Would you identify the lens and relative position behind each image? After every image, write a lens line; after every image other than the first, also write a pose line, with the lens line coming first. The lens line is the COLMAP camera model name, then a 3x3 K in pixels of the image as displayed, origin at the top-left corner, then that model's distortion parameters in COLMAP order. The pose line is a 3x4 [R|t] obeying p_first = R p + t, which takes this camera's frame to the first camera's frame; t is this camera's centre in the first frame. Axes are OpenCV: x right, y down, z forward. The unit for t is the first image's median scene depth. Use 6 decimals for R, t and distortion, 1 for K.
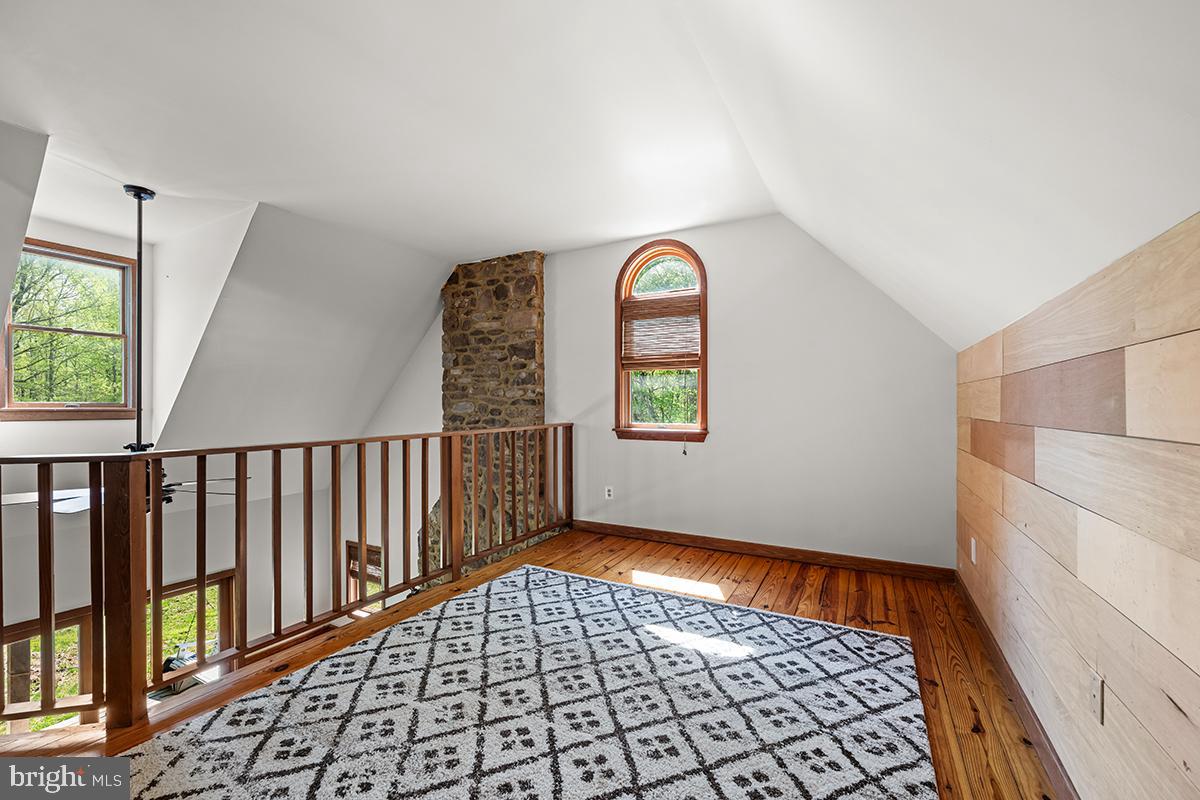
lens RADIAL K [[484.8, 0, 604.5], [0, 484.8, 408.3], [0, 0, 1]] dist [-0.002934, -0.000104]
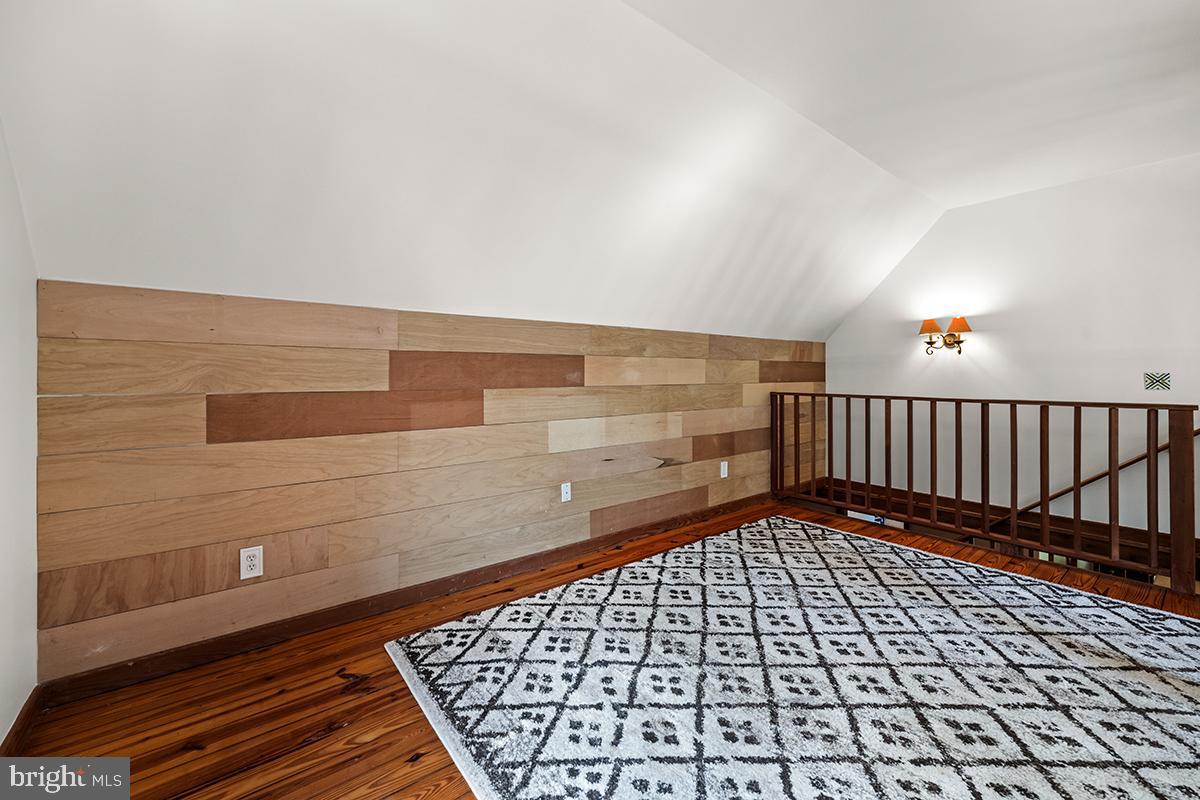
lens RADIAL K [[484.8, 0, 590.5], [0, 484.8, 377.0], [0, 0, 1]] dist [-0.002934, -0.000104]
pose [[-0.909862, 0.004571, 0.414886, -0.083714], [0.007077, 0.999965, 0.004501, -0.009330], [-0.414851, 0.007032, -0.909862, 1.934272]]
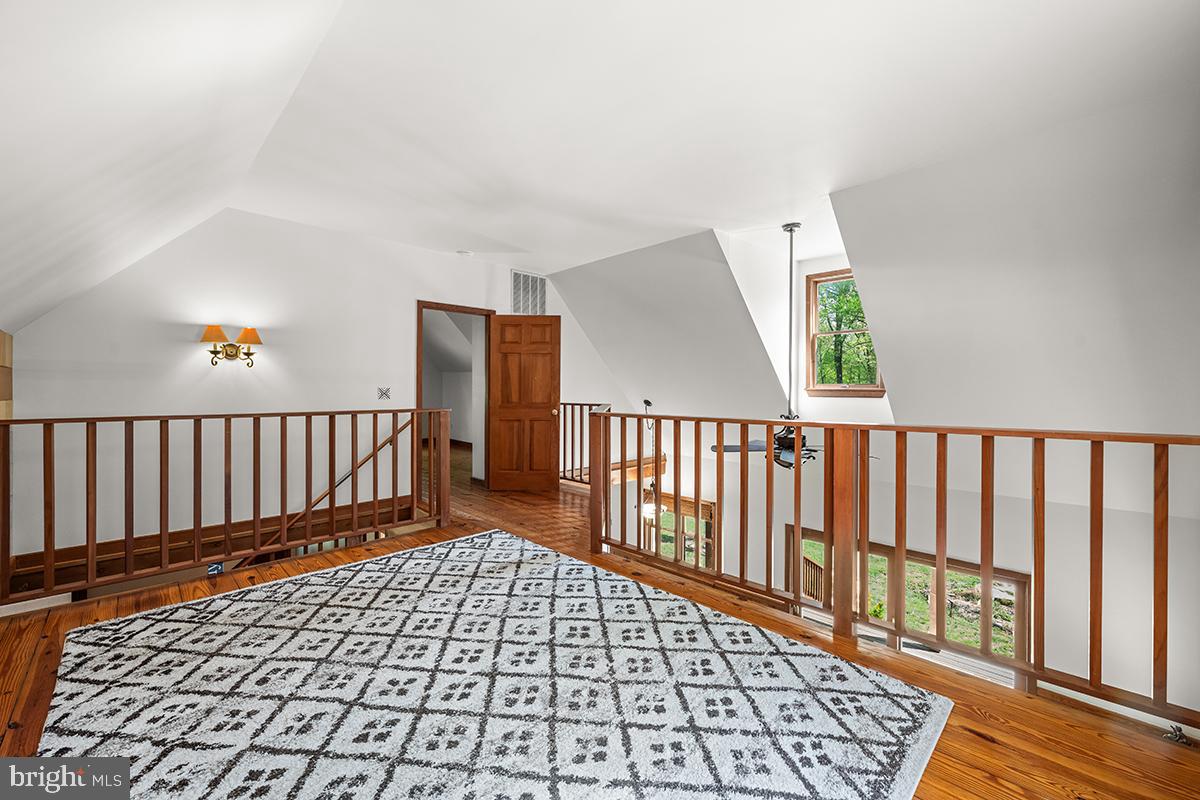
lens RADIAL K [[484.8, 0, 603.6], [0, 484.8, 389.6], [0, 0, 1]] dist [-0.002934, -0.000104]
pose [[-0.294501, 0.005317, -0.955636, 0.733946], [-0.000577, 0.999983, 0.005742, -0.006864], [0.955651, 0.002243, -0.294493, 1.382575]]
